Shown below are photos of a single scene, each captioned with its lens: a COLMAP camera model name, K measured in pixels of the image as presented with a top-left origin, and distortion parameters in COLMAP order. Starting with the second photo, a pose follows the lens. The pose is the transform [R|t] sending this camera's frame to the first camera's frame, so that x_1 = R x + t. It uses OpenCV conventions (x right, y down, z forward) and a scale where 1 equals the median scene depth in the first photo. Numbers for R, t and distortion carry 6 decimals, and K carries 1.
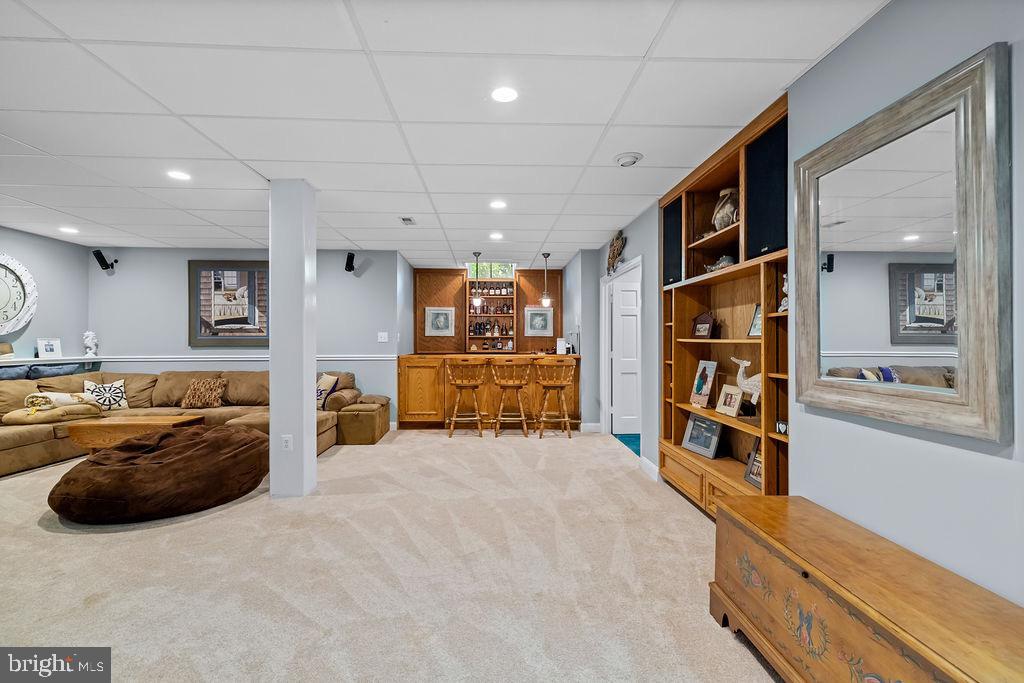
lens RADIAL K [[448.2, 0, 525.2], [0, 448.2, 339.9], [0, 0, 1]] dist [0.001254, 0.000511]
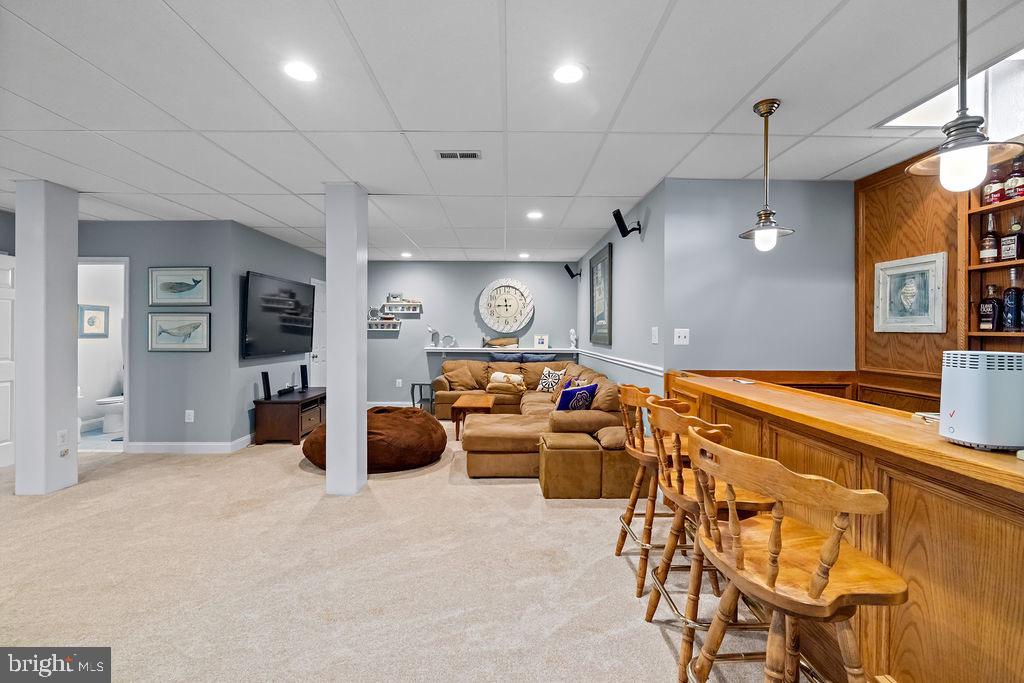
lens RADIAL K [[448.2, 0, 517.1], [0, 448.2, 333.3], [0, 0, 1]] dist [0.001254, 0.000511]
pose [[-0.071897, 0.004626, -0.997401, 0.351623], [-0.001036, 0.999988, 0.004713, -0.014286], [0.997412, 0.001373, -0.071892, 1.082475]]
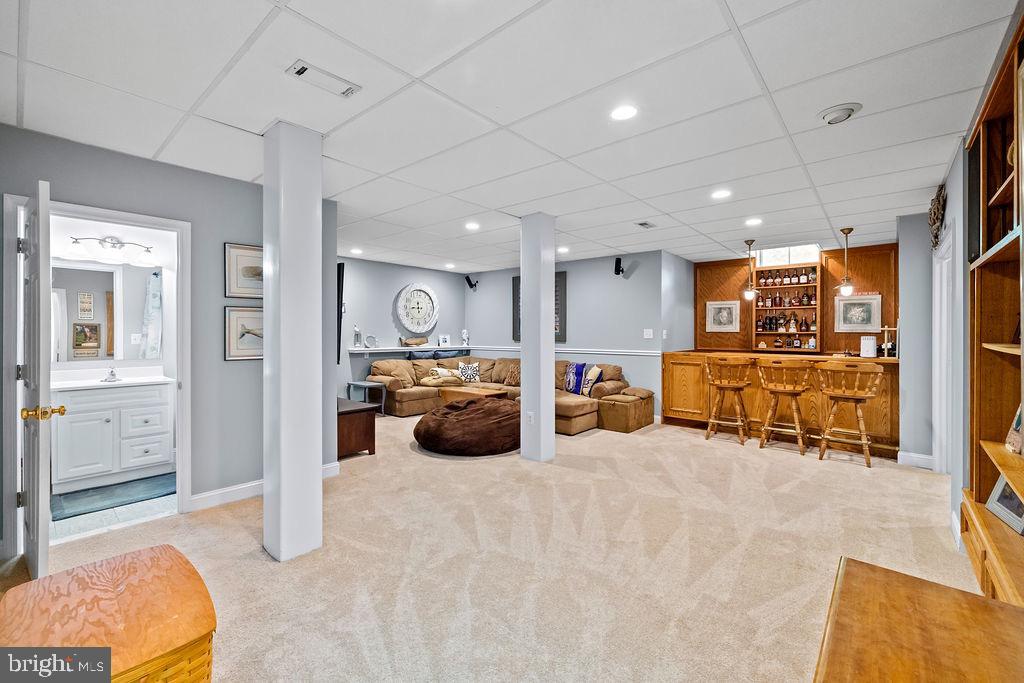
lens RADIAL K [[448.2, 0, 508.7], [0, 448.2, 333.1], [0, 0, 1]] dist [0.001254, 0.000511]
pose [[0.710826, 0.003442, -0.703360, 0.239146], [-0.000874, 0.999992, 0.004010, -0.014958], [0.703368, -0.002236, 0.710823, 0.026294]]
